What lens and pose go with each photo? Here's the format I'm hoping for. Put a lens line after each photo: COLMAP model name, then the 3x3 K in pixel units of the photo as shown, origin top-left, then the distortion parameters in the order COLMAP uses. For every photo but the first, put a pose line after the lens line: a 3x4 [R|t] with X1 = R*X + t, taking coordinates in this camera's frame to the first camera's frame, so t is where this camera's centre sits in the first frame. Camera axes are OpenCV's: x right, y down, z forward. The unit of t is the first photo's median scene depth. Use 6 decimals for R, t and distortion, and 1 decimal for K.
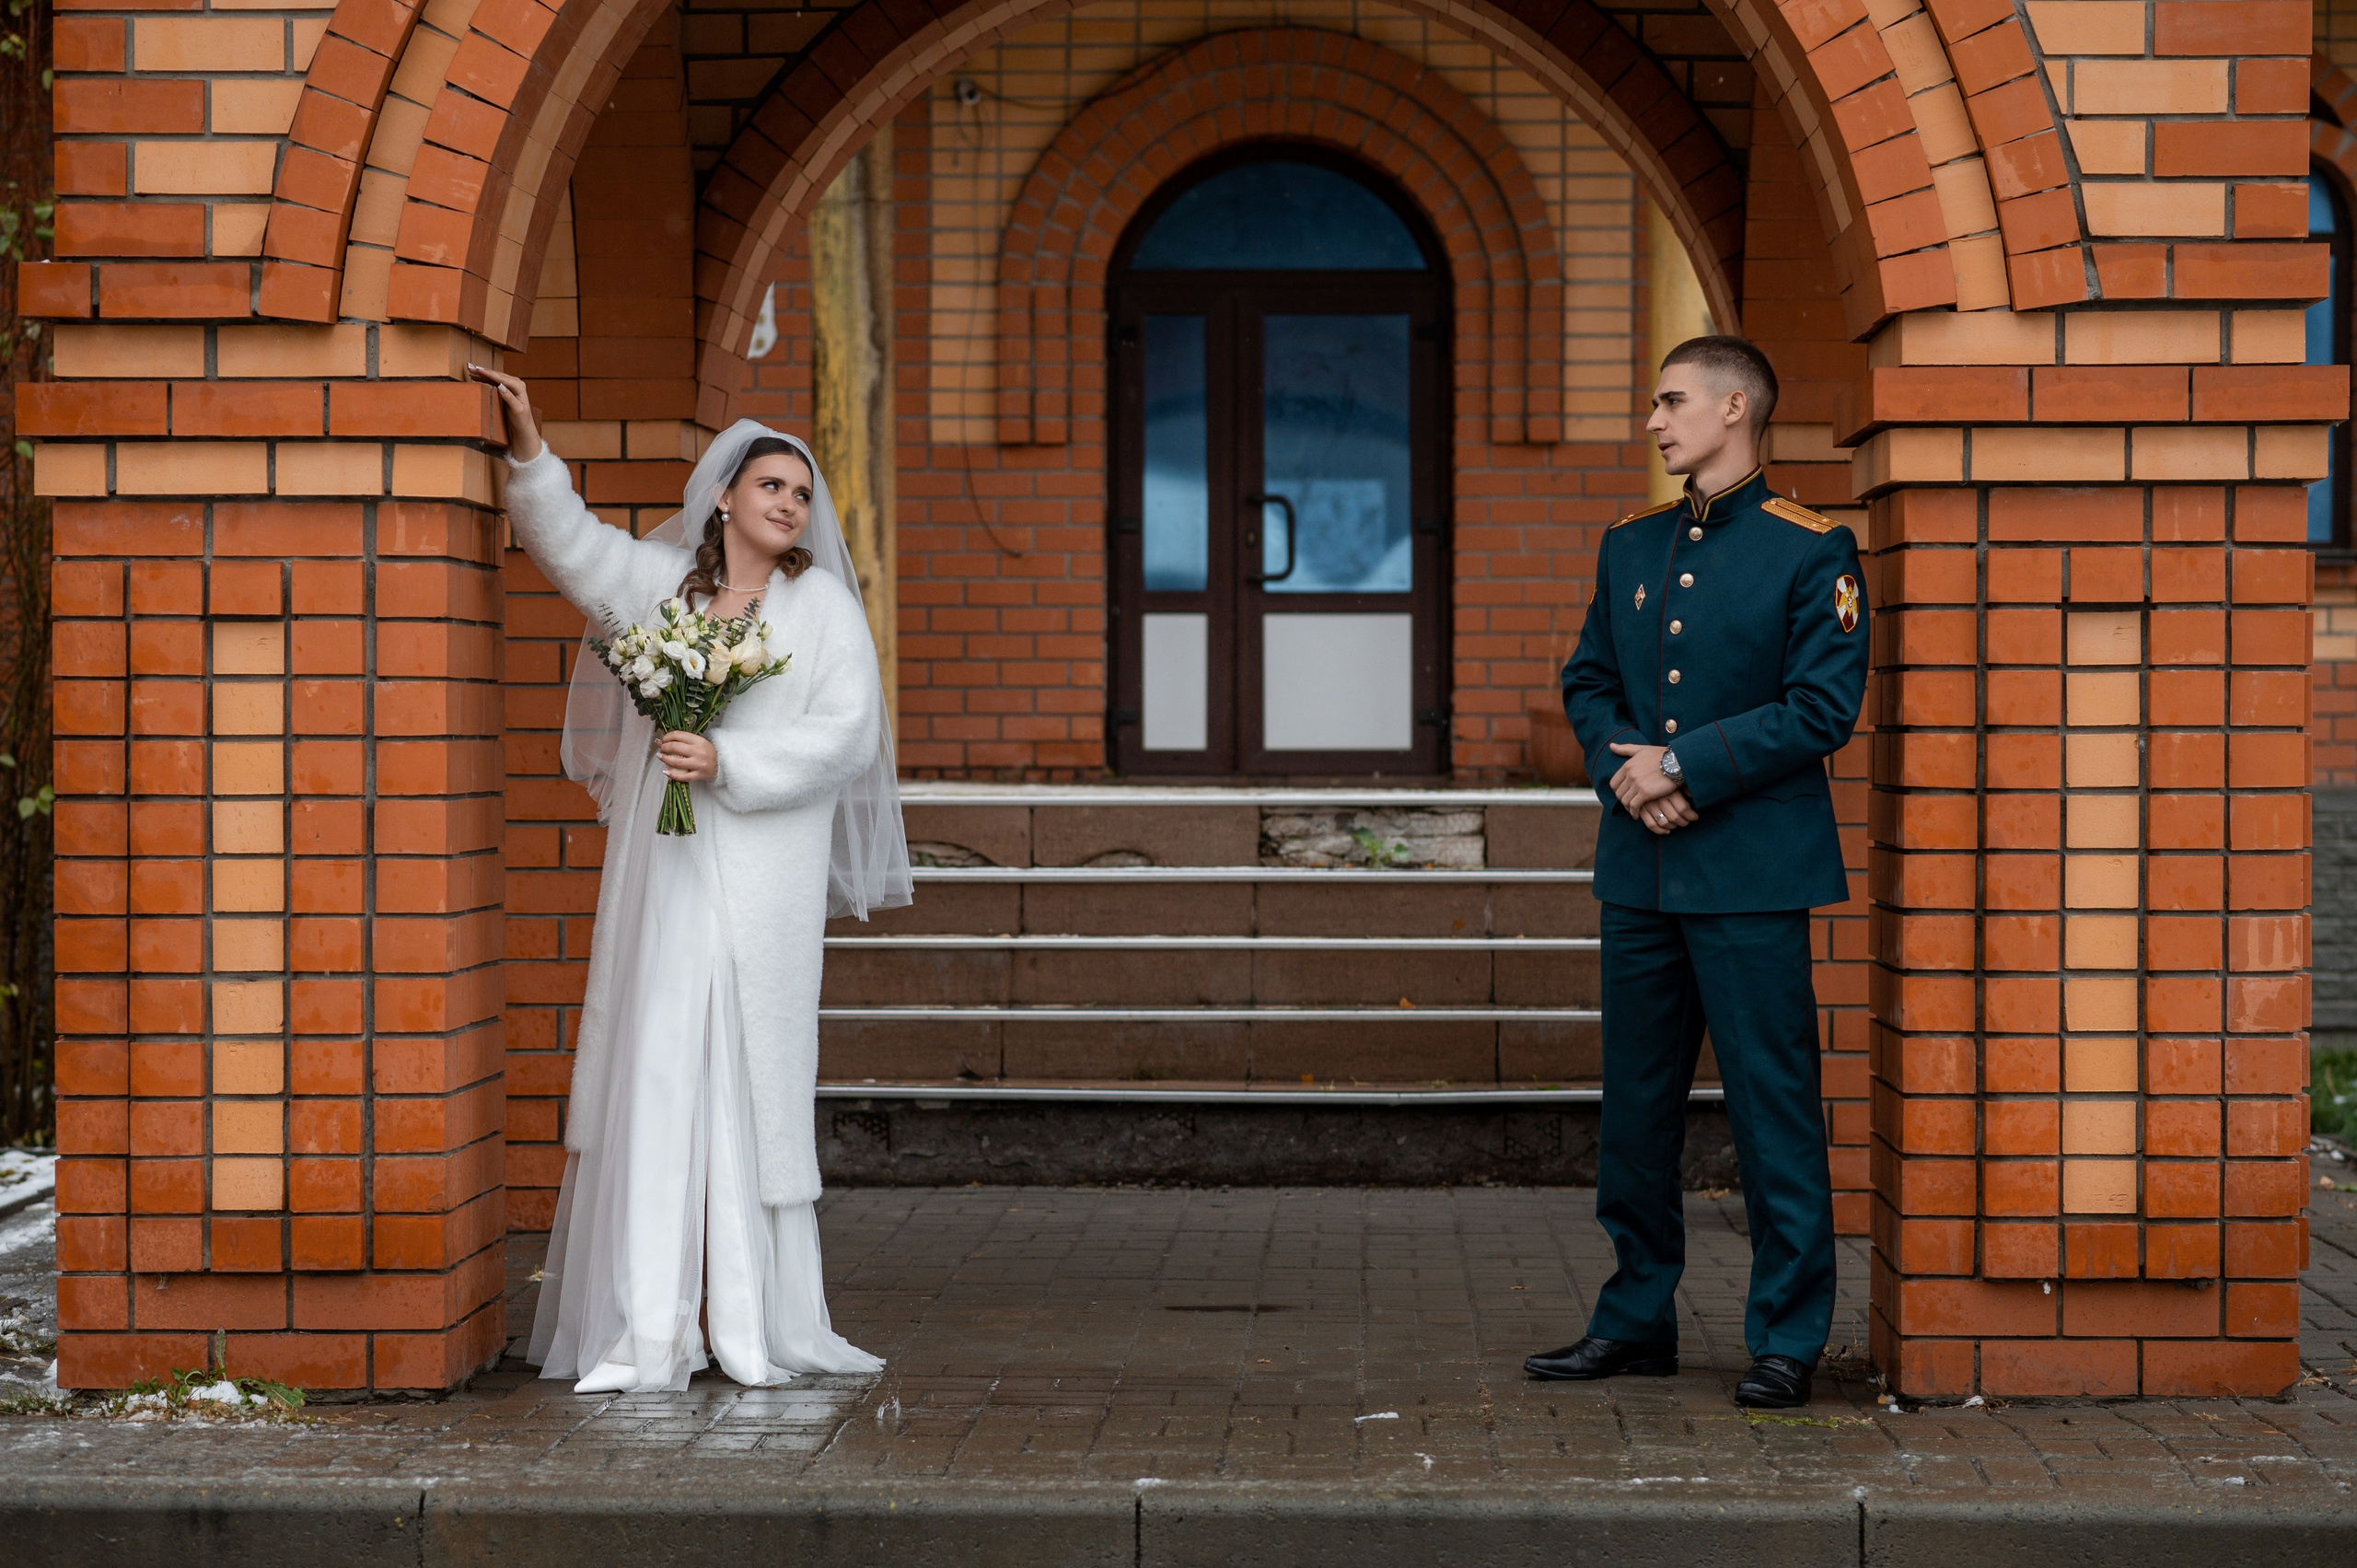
lens RADIAL K [[5589.4, 0, 1182.0], [0, 5589.4, 822.3], [0, 0, 1]] dist [0.020927, 0.415639]
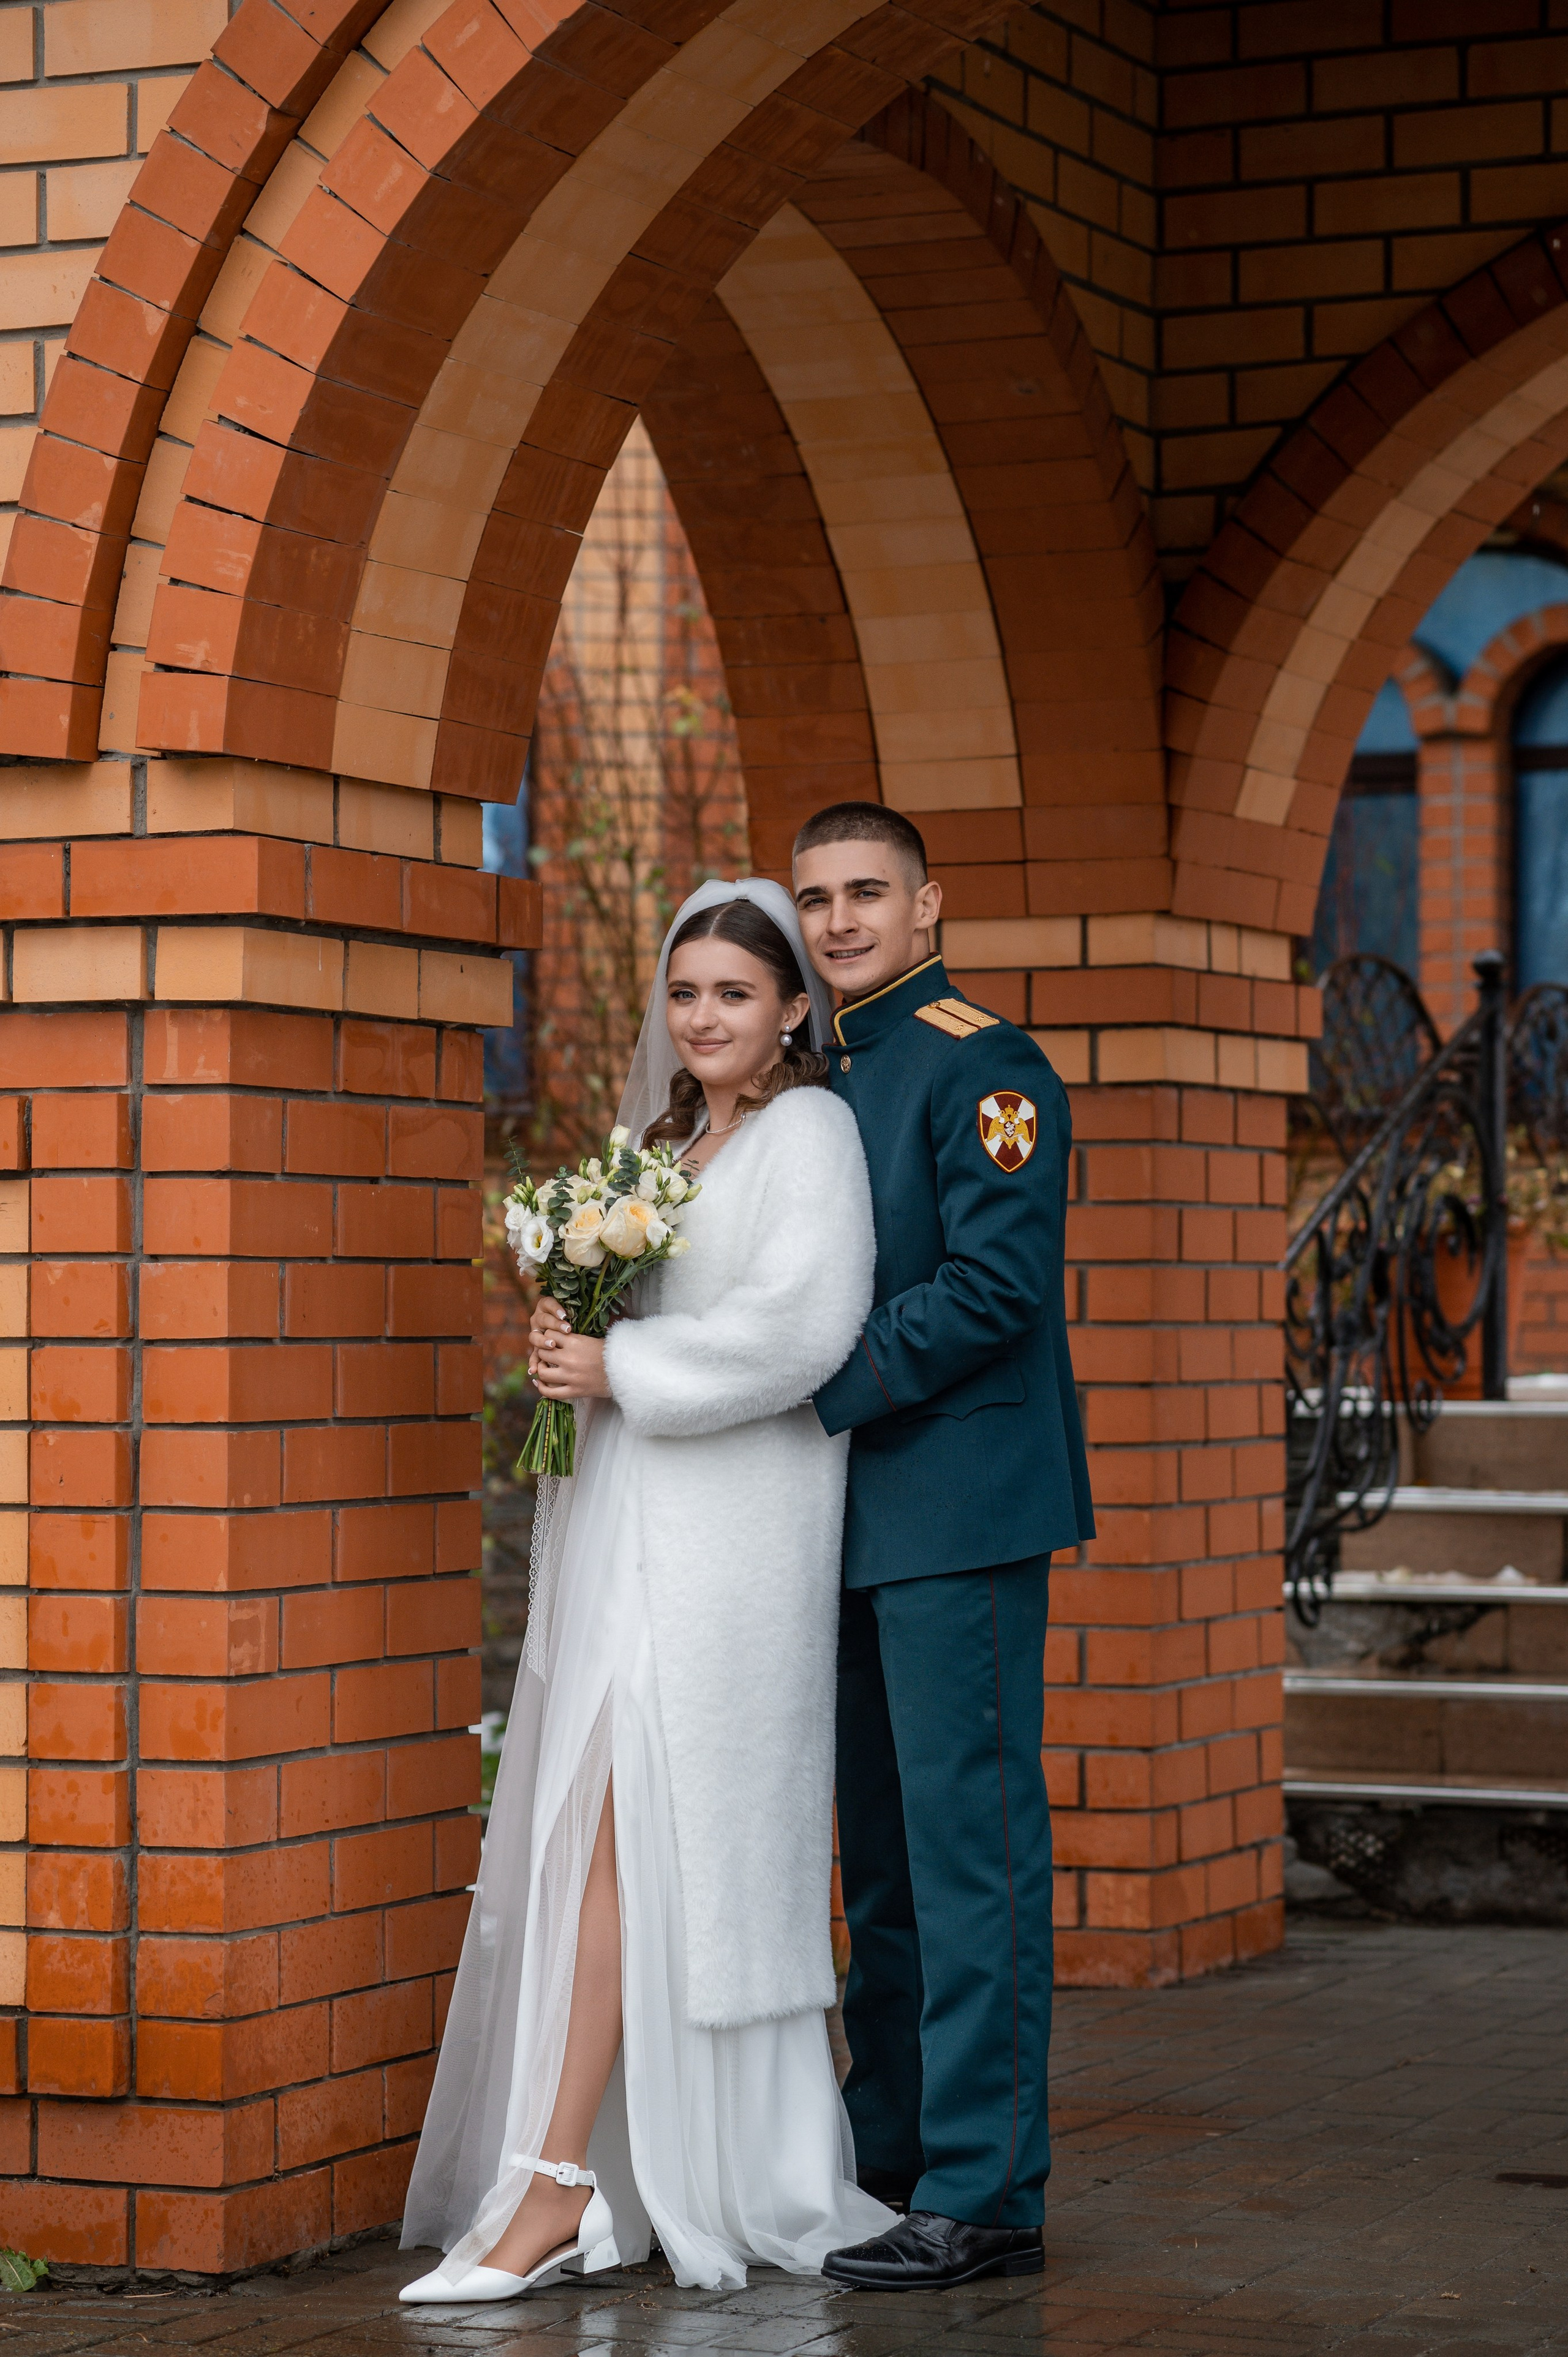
lens RADIAL K [[5577.2, 0, 820.1], [0, 5577.2, 1190.2], [0, 0, 1]] dist [0.036758, 0.374035]
pose [[0.924527, -0.010835, -0.380962, 0.204946], [-0.003545, 0.999308, -0.037024, -0.008413], [0.381099, 0.035580, 0.923849, 0.379242]]
